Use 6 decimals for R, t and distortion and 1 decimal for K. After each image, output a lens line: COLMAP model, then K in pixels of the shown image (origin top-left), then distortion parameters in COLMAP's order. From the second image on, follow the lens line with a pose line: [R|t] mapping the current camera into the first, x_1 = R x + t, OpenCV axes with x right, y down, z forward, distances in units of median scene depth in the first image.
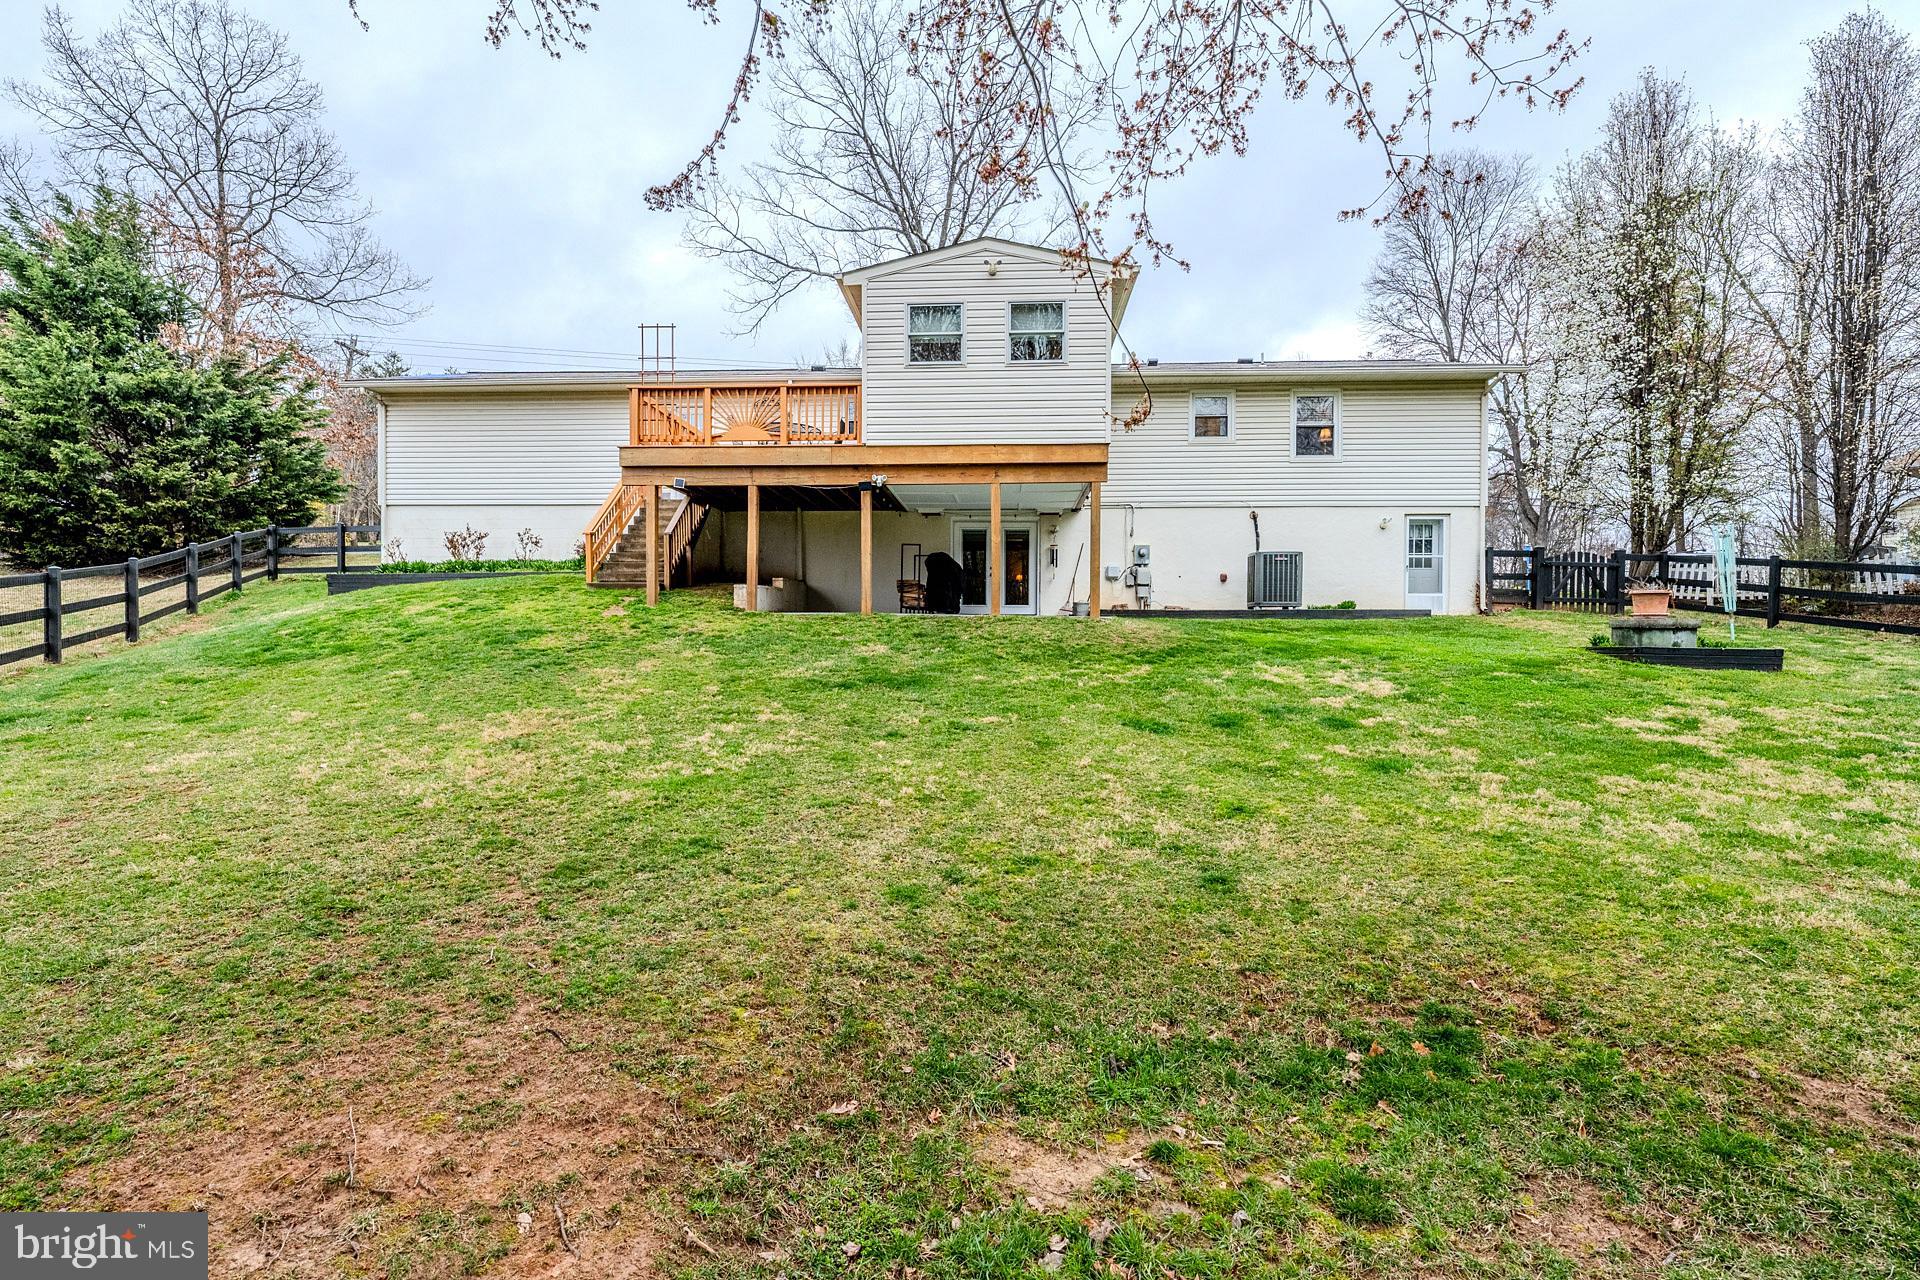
lens RADIAL K [[871.4, 0, 960.2], [0, 871.4, 645.5], [0, 0, 1]] dist [-0.002479, 0.000282]
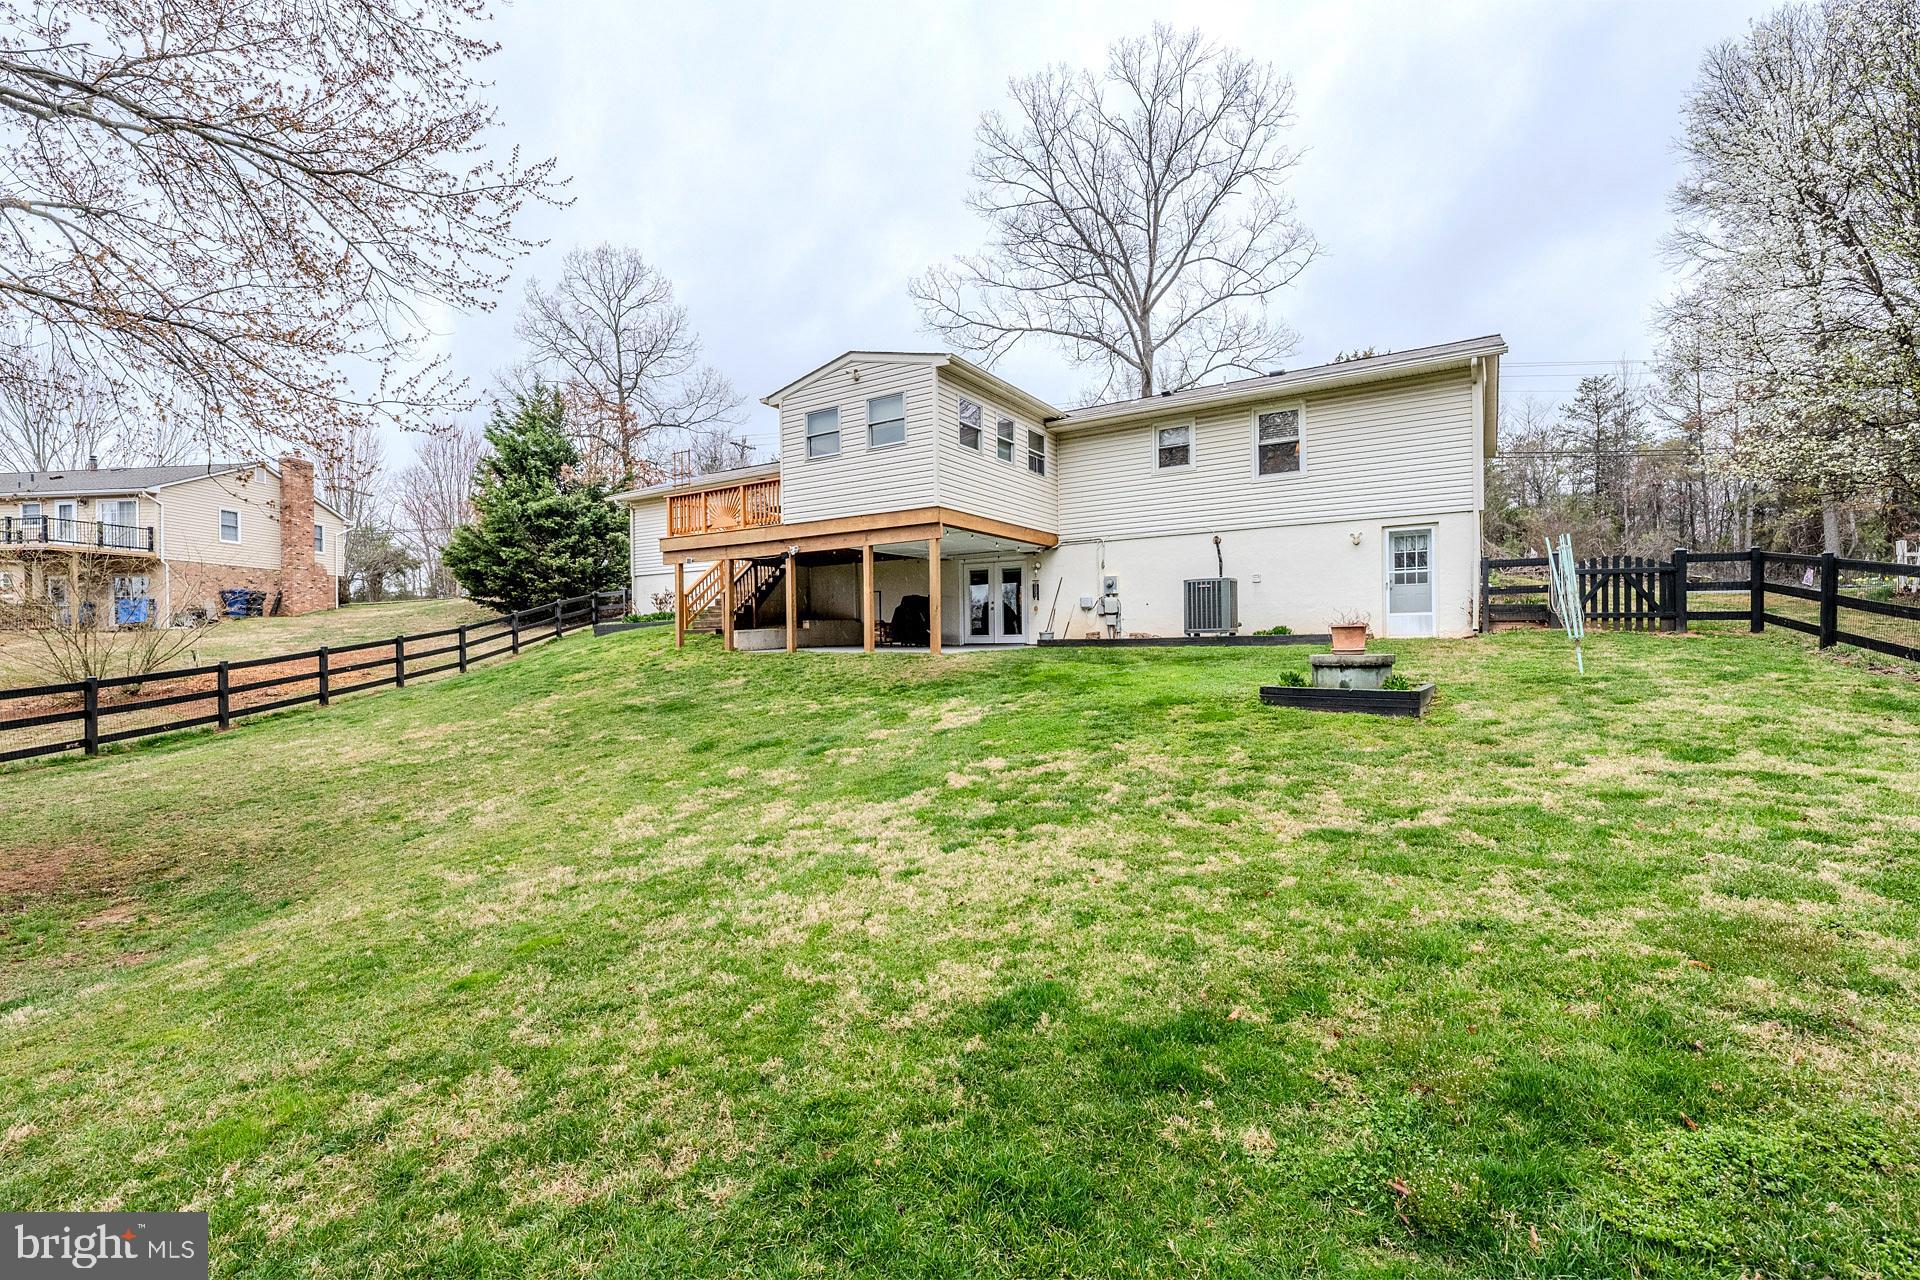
lens RADIAL K [[855.9, 0, 961.4], [0, 855.9, 643.3], [0, 0, 1]] dist [-0.004081, 0.000216]
pose [[0.870004, -0.016626, -0.492765, 0.562154], [0.011539, 0.999844, -0.013362, -0.022261], [0.492910, 0.005939, 0.870060, 0.009059]]
